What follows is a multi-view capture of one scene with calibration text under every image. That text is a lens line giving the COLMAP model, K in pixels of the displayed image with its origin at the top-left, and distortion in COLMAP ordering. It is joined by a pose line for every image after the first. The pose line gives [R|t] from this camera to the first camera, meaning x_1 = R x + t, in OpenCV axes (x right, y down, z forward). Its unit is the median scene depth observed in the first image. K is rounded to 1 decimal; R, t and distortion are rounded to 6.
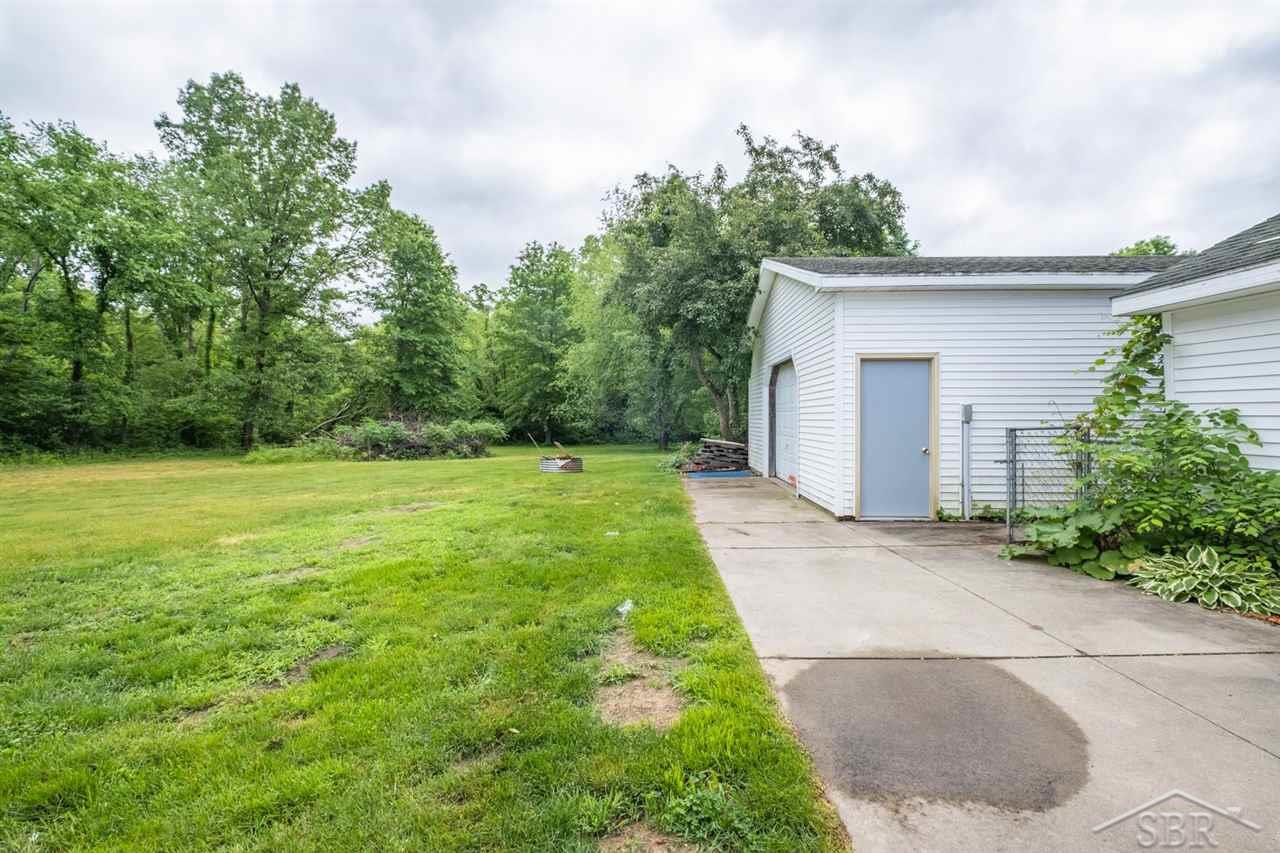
lens RADIAL K [[561.9, 0, 640.0], [0, 561.9, 426.5], [0, 0, 1]] dist [-0.000217, 0.000082]
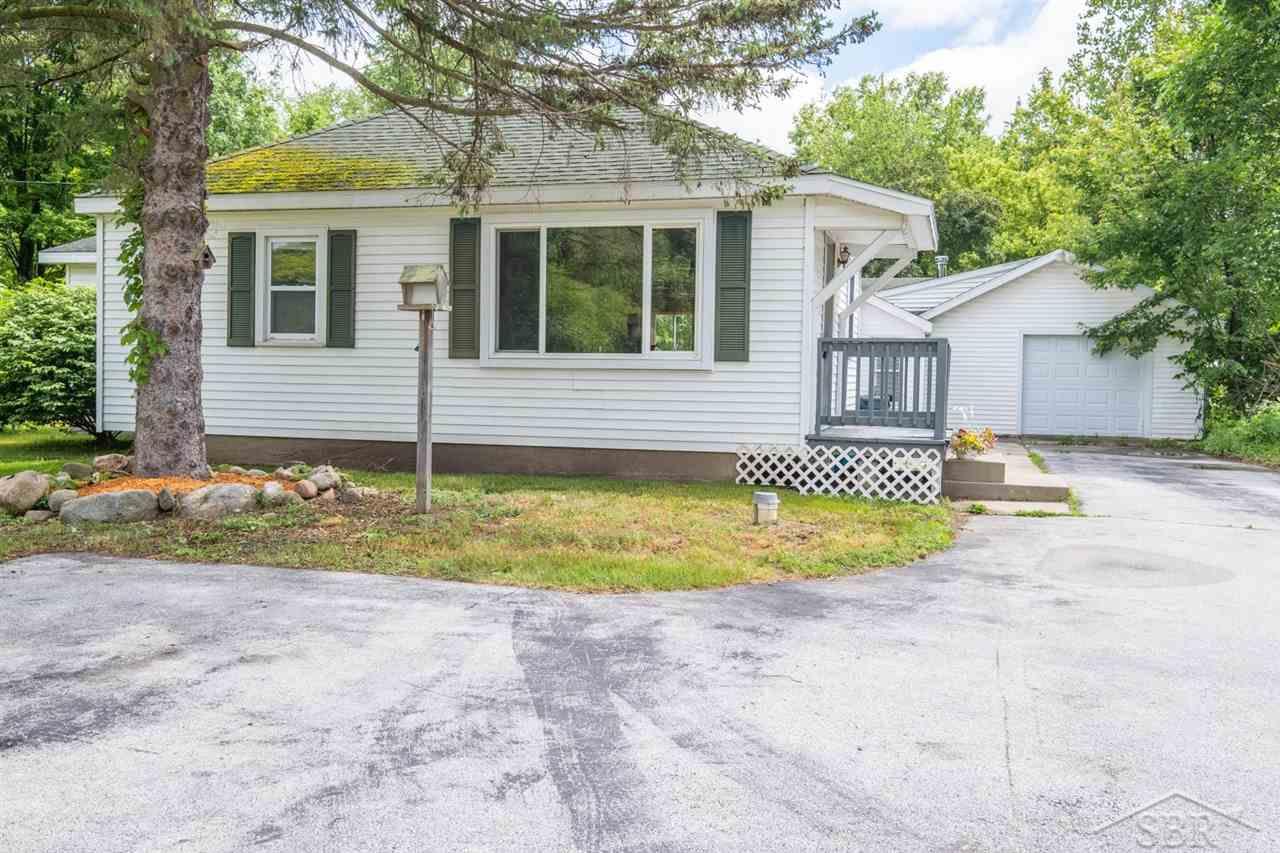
lens RADIAL K [[1128.1, 0, 640.0], [0, 1128.1, 426.5], [0, 0, 1]] dist [0.002011, -0.003767]
pose [[0.963932, 0.022384, -0.265207, 0.059494], [-0.012946, 0.999221, 0.037283, 0.005164], [0.265835, -0.032505, 0.963470, -0.604065]]
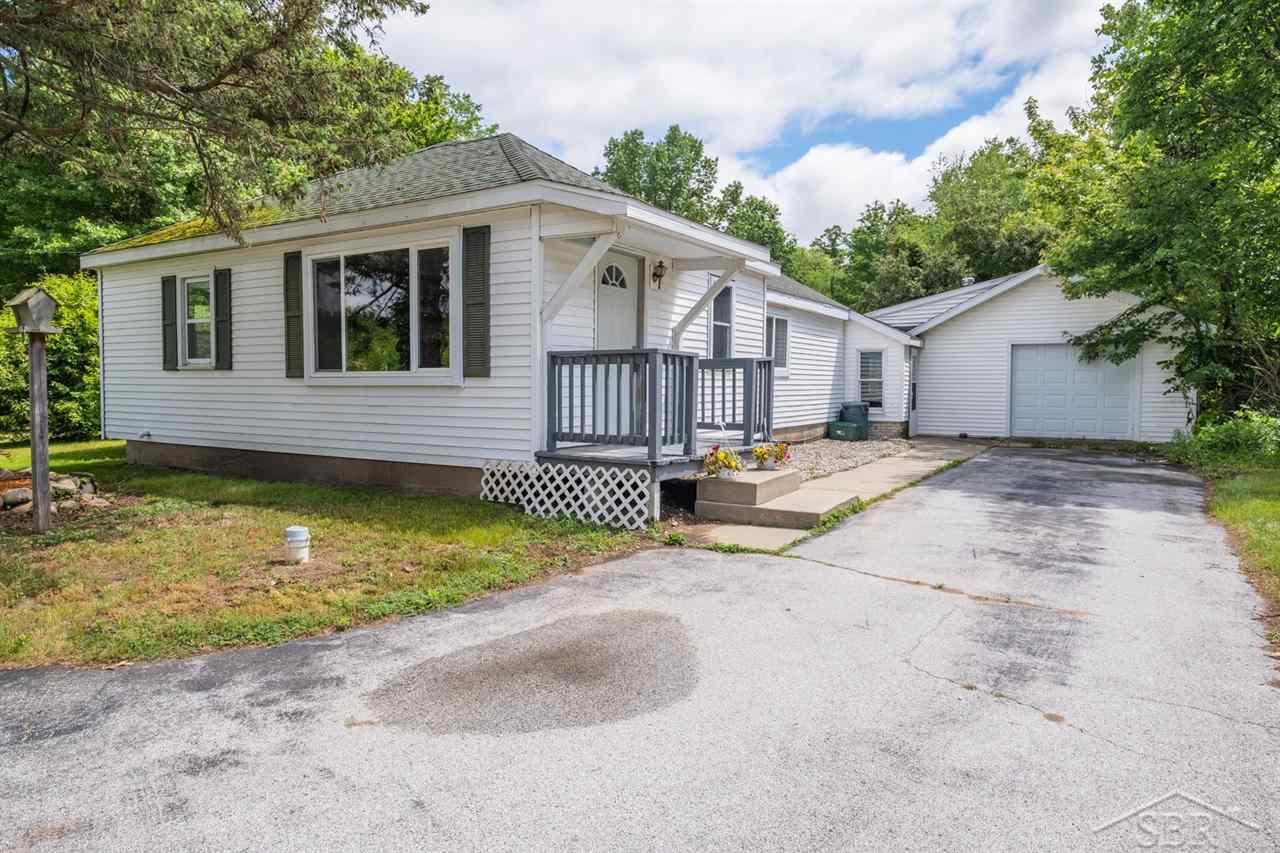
lens RADIAL K [[780.7, 0, 640.0], [0, 780.7, 426.5], [0, 0, 1]] dist [0.003412, 0.002634]
pose [[0.858066, 0.026768, -0.512841, 0.176453], [-0.001826, 0.998793, 0.049077, 0.000362], [0.513536, -0.041175, 0.857079, -0.420058]]
